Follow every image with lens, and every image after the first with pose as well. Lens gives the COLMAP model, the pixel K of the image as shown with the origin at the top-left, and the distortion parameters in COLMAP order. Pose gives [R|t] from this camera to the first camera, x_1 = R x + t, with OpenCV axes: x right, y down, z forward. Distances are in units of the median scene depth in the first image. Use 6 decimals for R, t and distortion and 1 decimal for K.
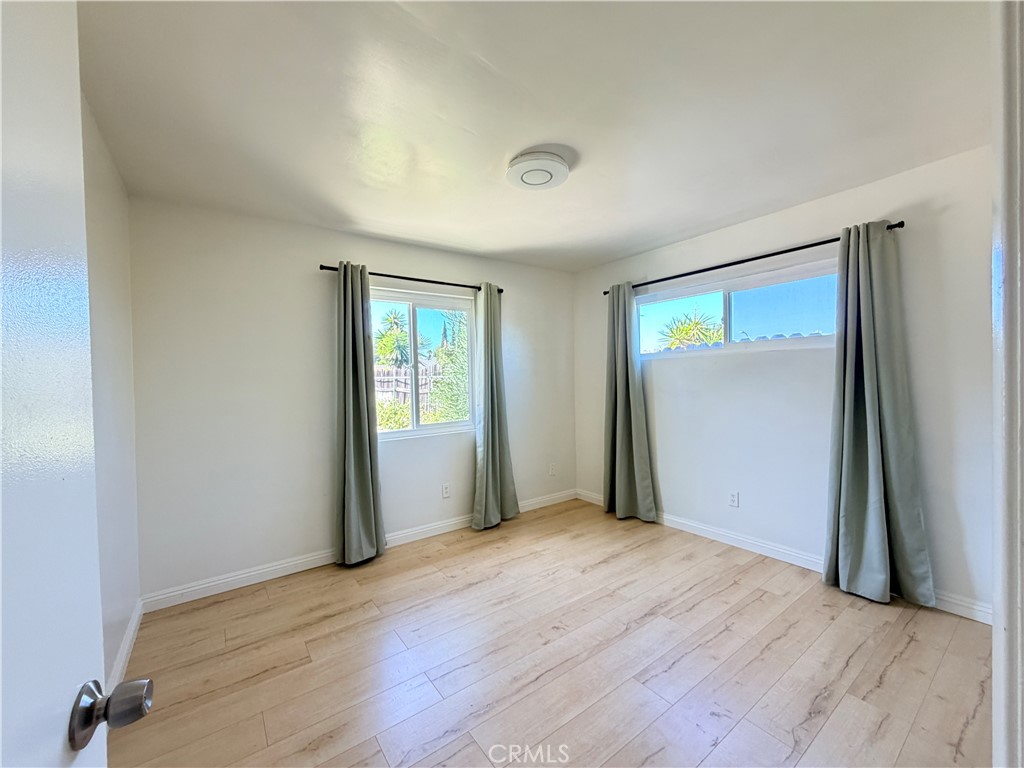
lens RADIAL K [[408.0, 0, 510.4], [0, 408.0, 385.1], [0, 0, 1]] dist [-0.000872, -0.000141]
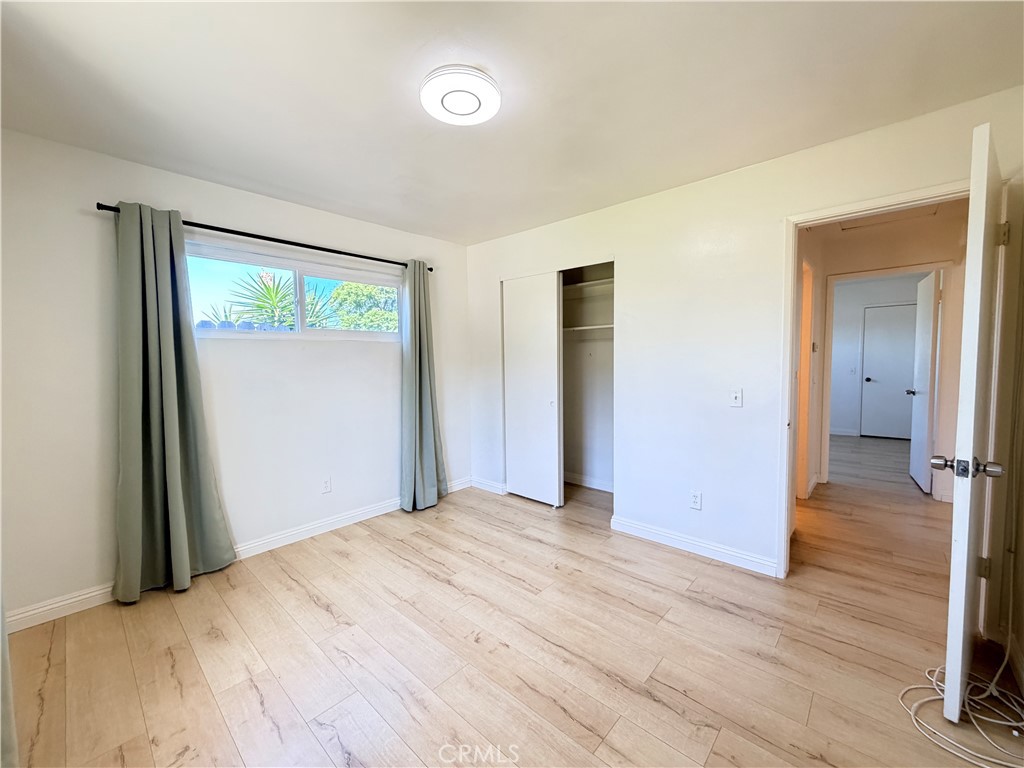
lens RADIAL K [[408.0, 0, 510.4], [0, 408.0, 385.1], [0, 0, 1]] dist [-0.000872, -0.000141]
pose [[-0.199991, -0.032277, 0.979266, -0.594833], [0.033186, 0.998661, 0.039693, 0.010278], [-0.979236, 0.040436, -0.198652, 0.861800]]
